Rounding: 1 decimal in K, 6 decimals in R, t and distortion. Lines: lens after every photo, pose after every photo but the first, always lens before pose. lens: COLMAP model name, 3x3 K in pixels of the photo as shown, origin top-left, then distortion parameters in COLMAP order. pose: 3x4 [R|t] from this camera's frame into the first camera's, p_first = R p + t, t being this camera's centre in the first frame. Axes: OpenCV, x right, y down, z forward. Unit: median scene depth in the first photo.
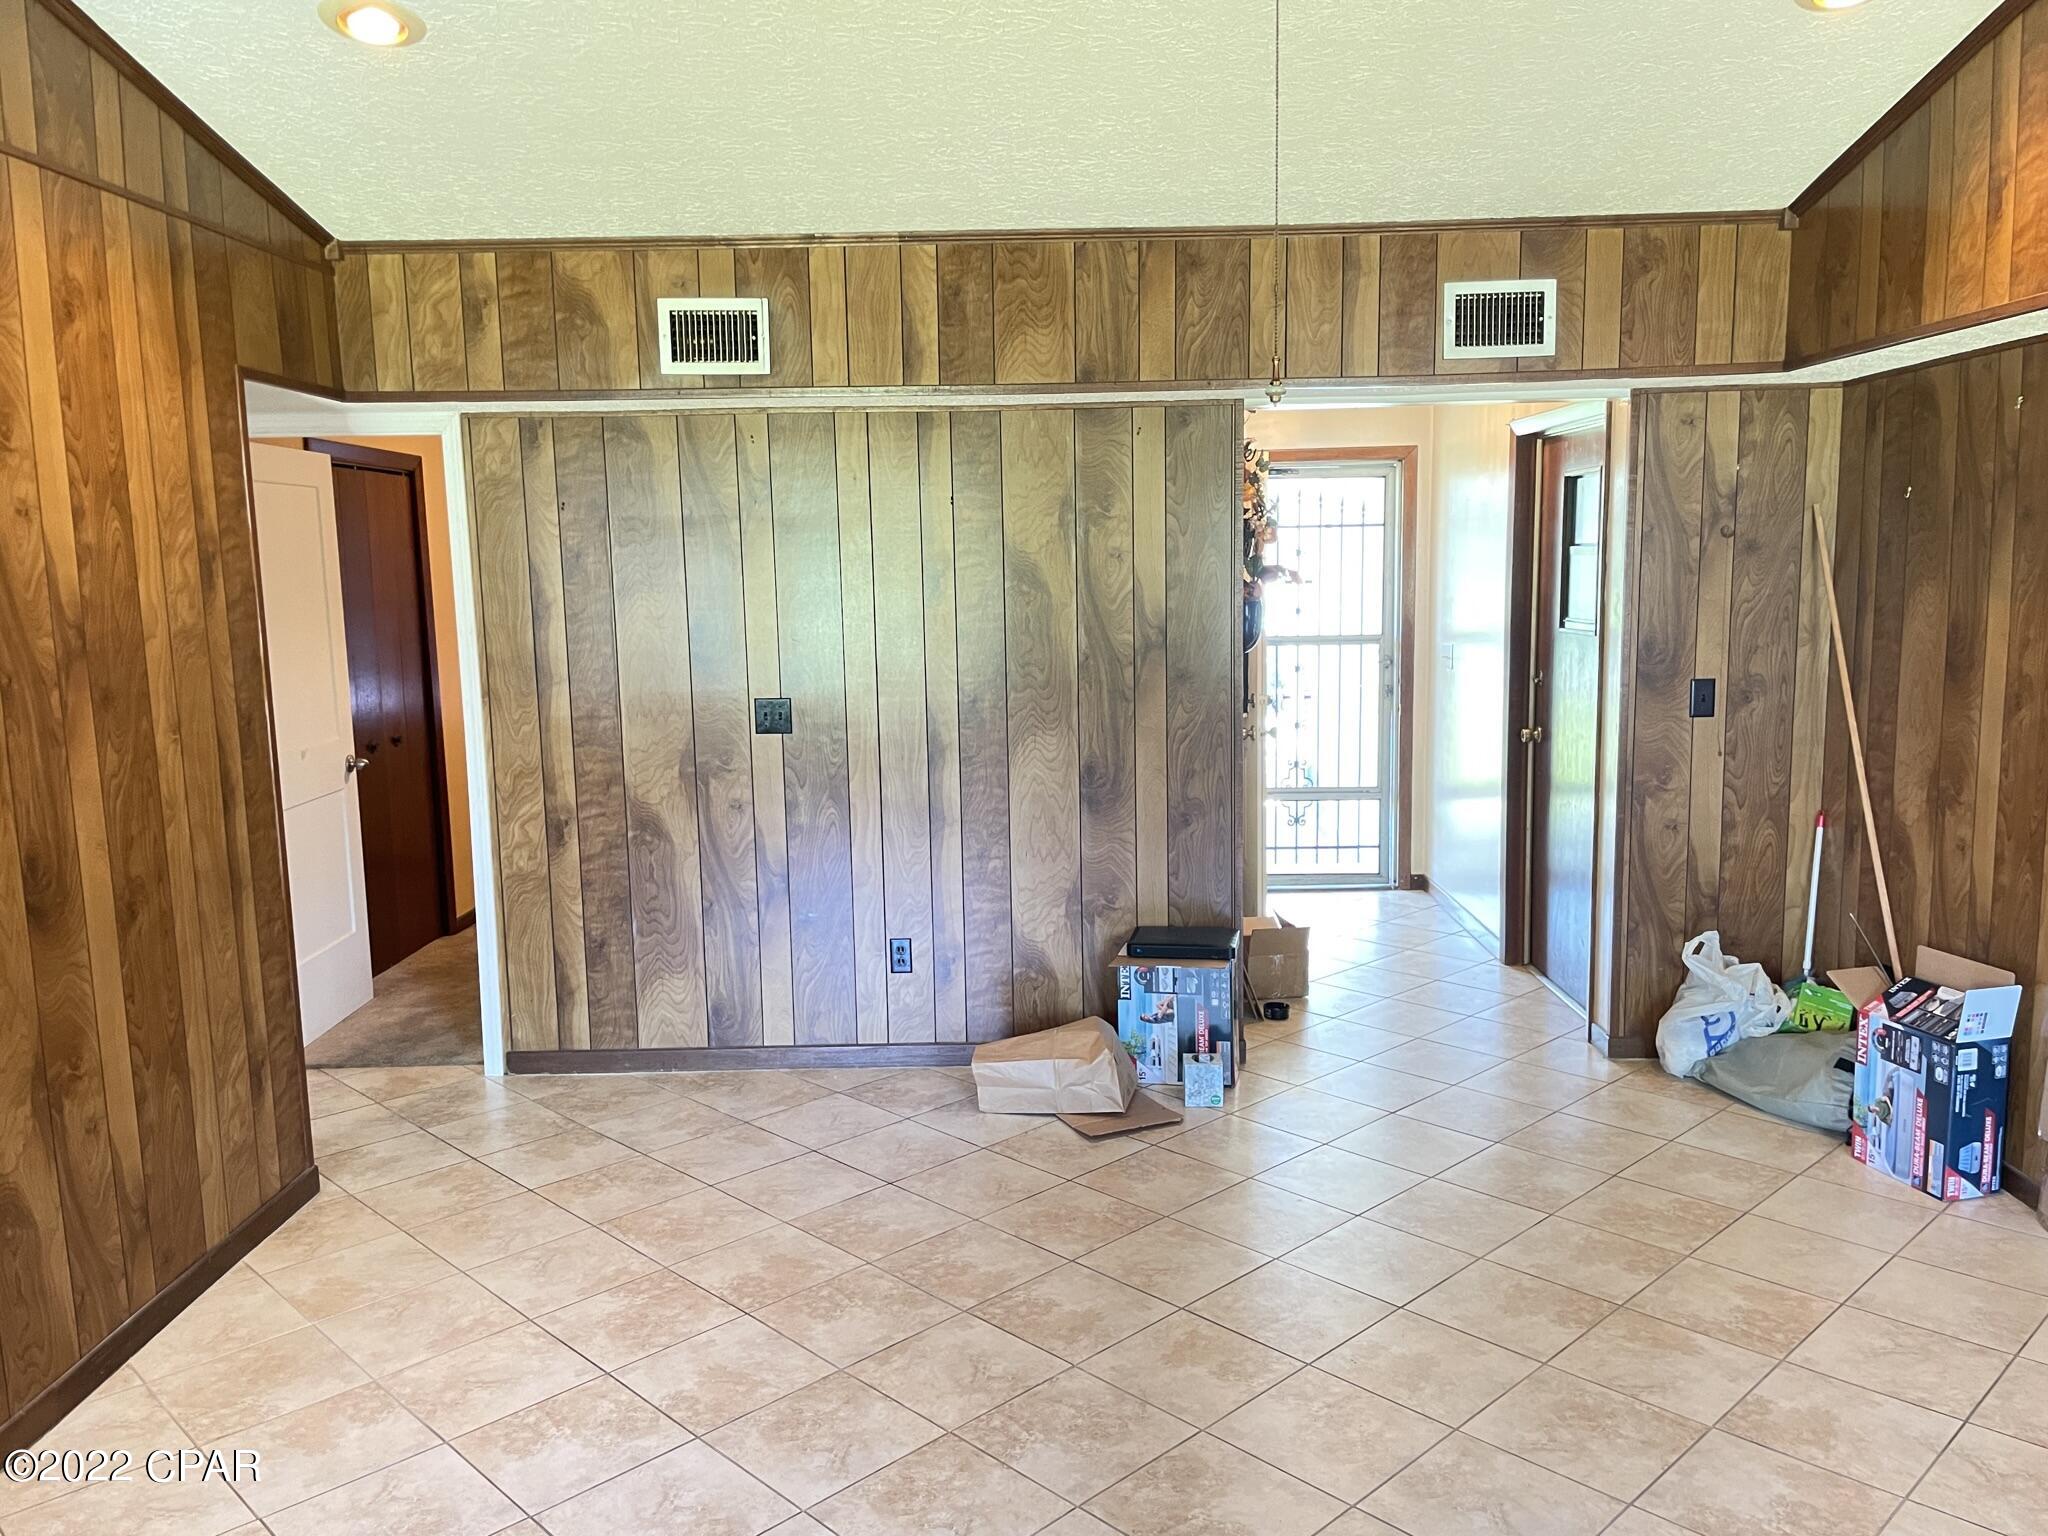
lens RADIAL K [[1547.3, 0, 1031.7], [0, 1547.3, 782.5], [0, 0, 1]] dist [0.057416, -0.080166]
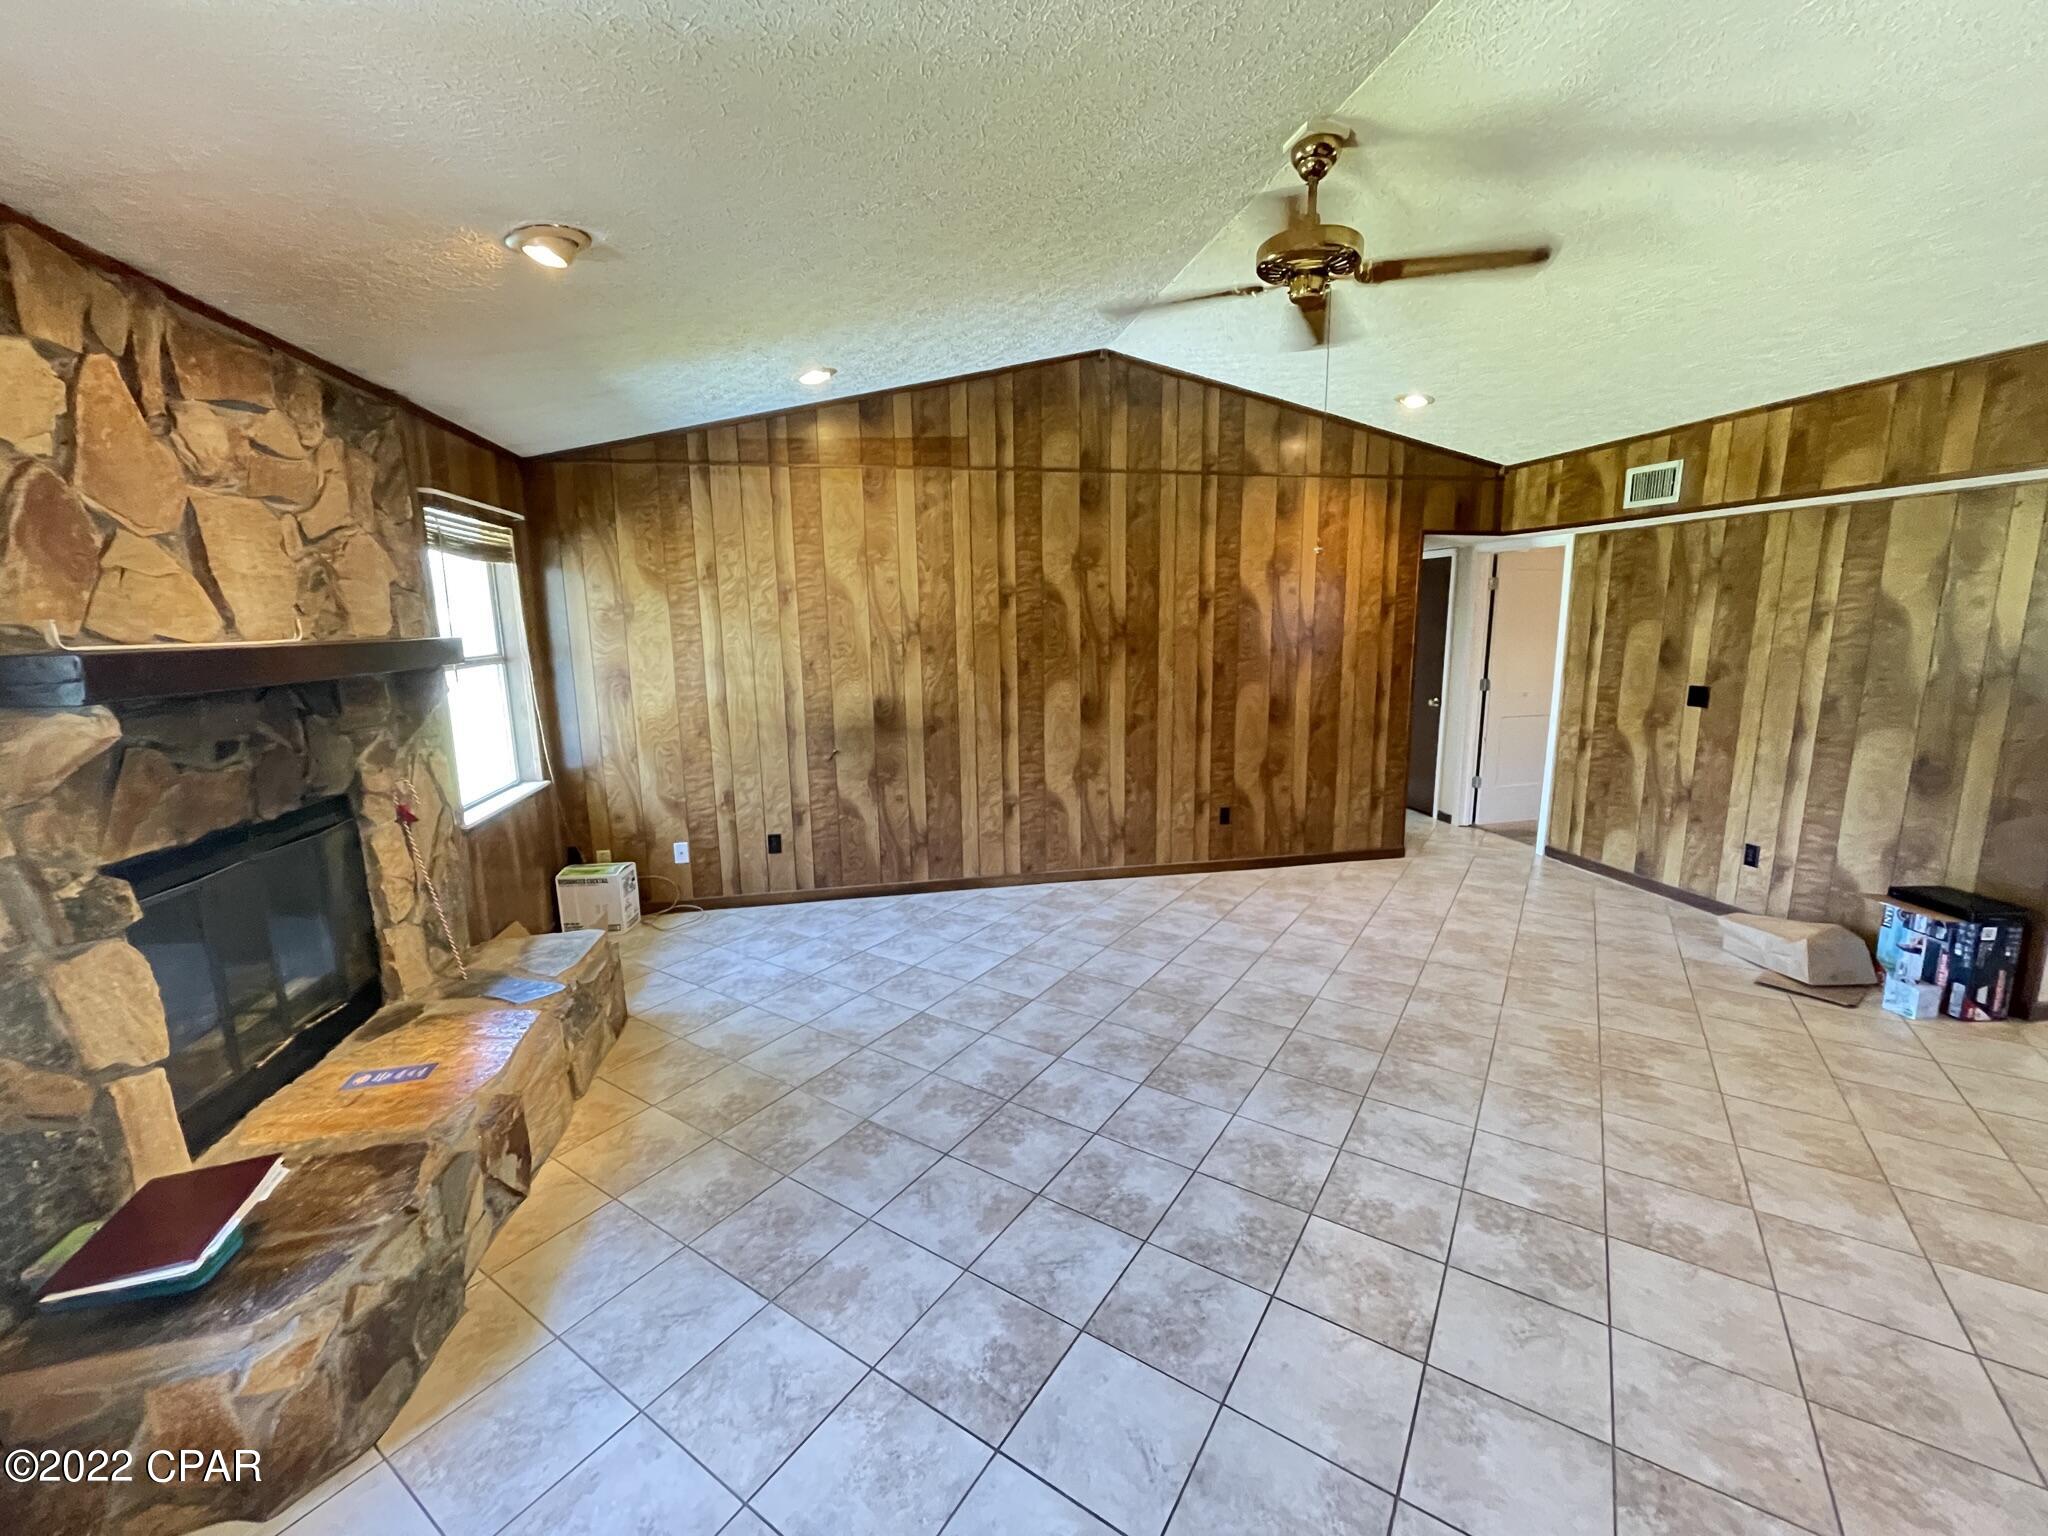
lens RADIAL K [[833.0, 0, 1029.2], [0, 833.0, 757.1], [0, 0, 1]] dist [-0.000224, 0.001014]
pose [[0.210882, 0.178197, -0.961132, 0.645797], [-0.135186, 0.979112, 0.151870, -0.019325], [0.968119, 0.097905, 0.230566, 0.083132]]
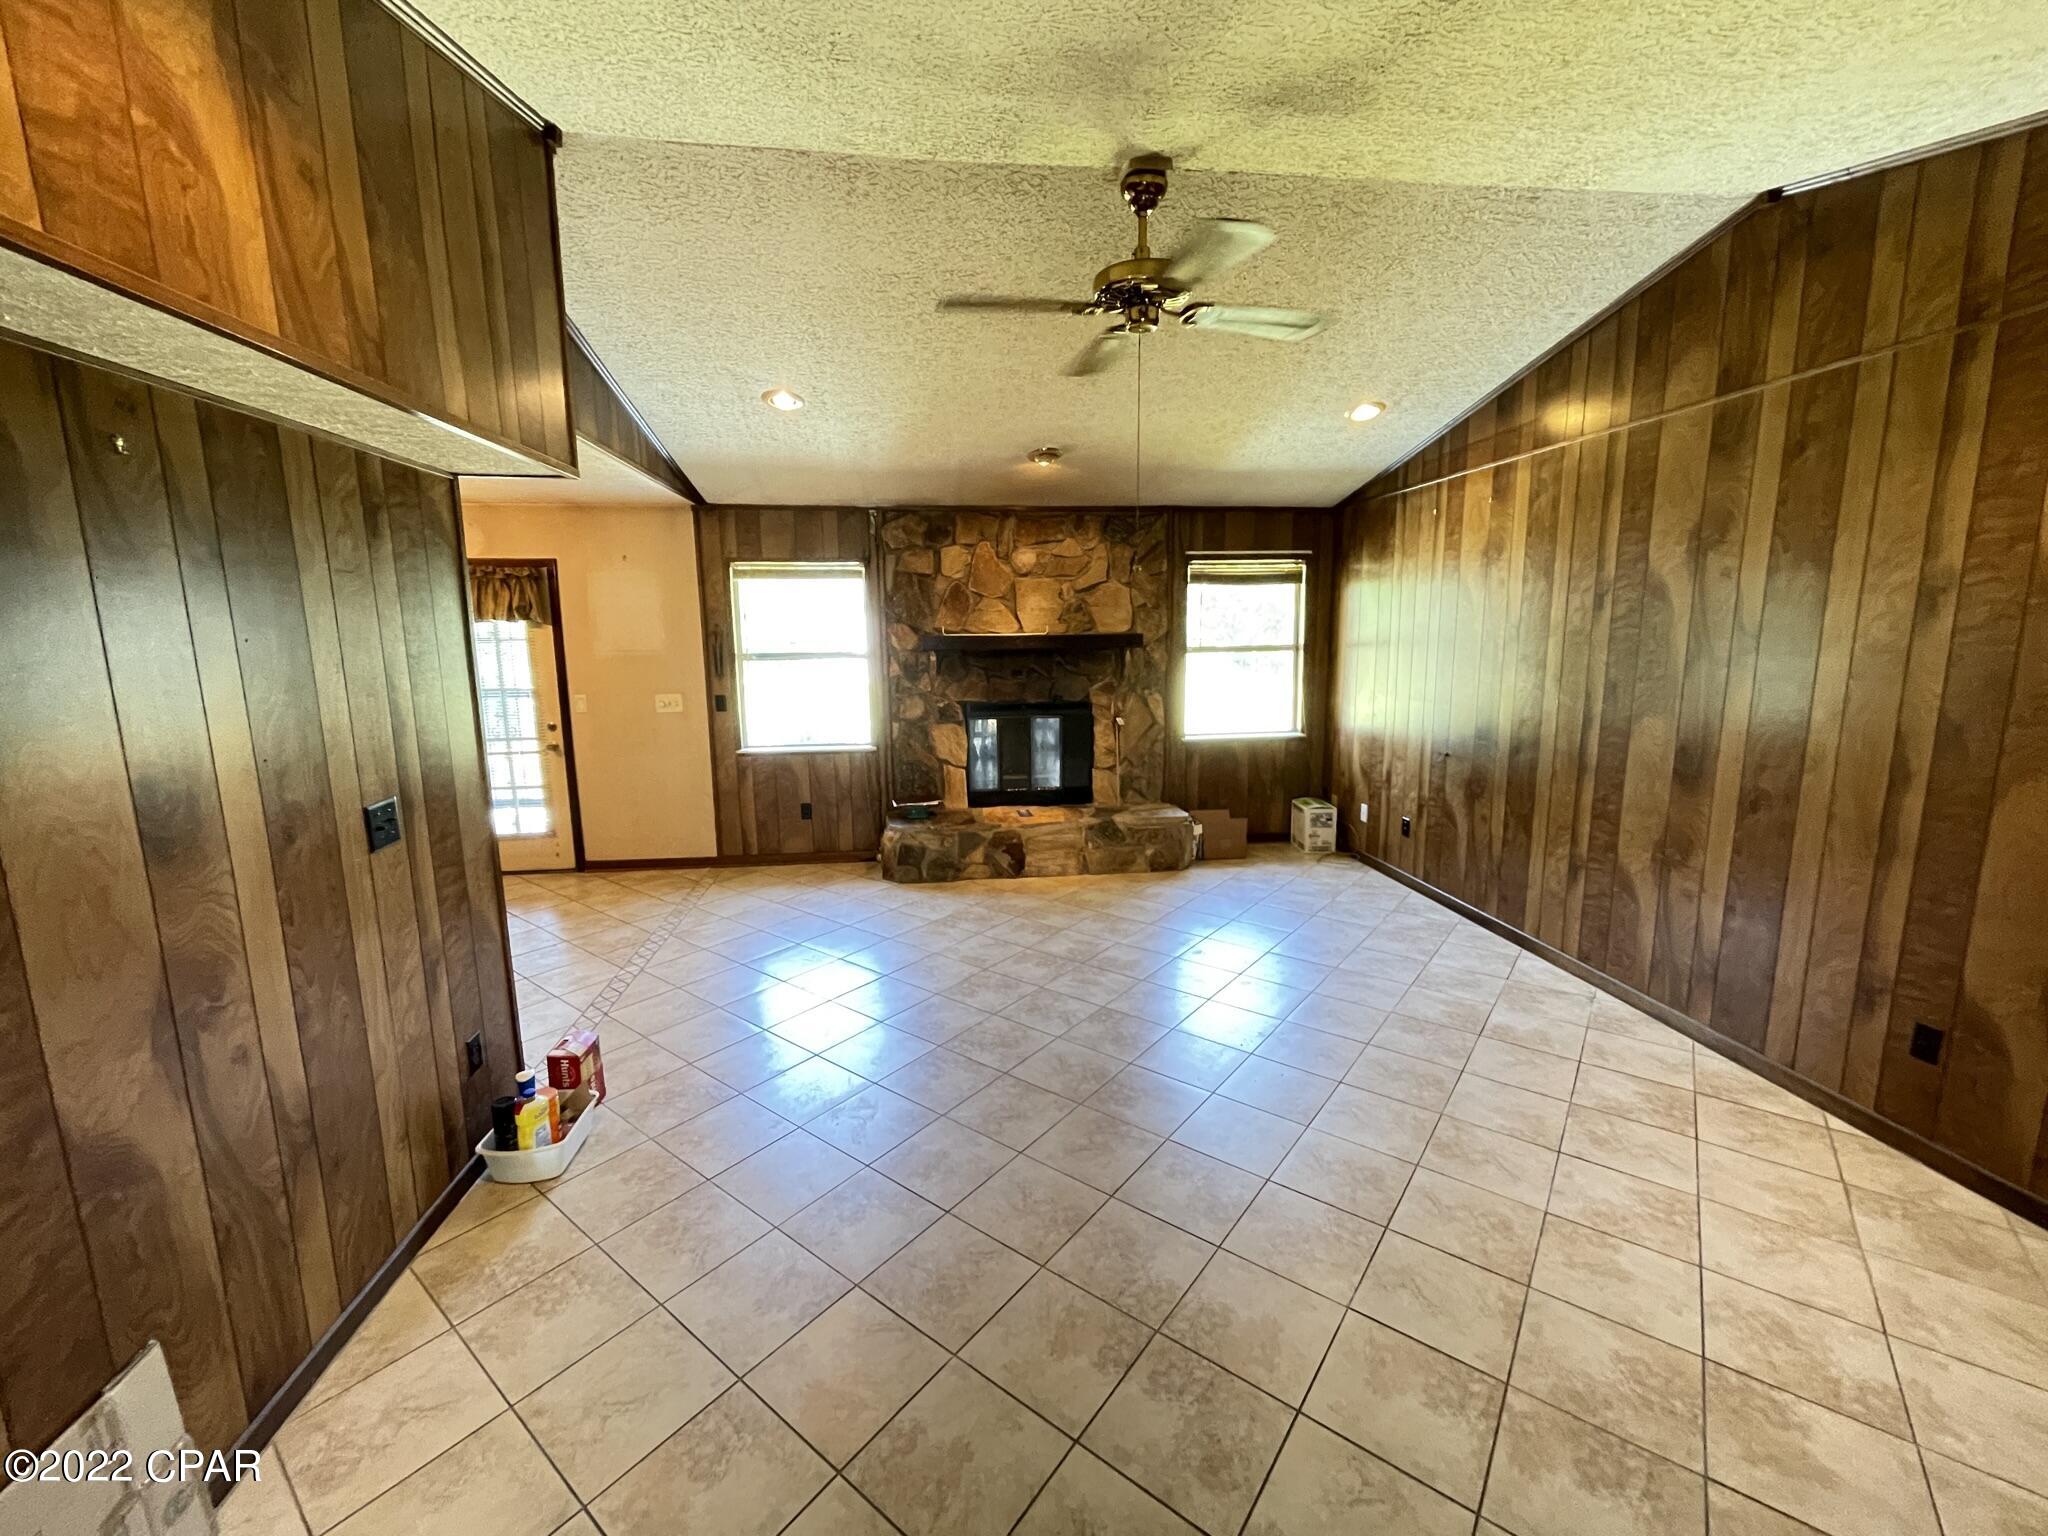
lens RADIAL K [[833.0, 0, 1015.5], [0, 833.0, 755.6], [0, 0, 1]] dist [-0.000224, 0.001014]
pose [[-0.991173, 0.051179, -0.122296, 0.244653], [0.012330, 0.954069, 0.299333, -0.160354], [0.131999, 0.295183, -0.946279, 1.047801]]
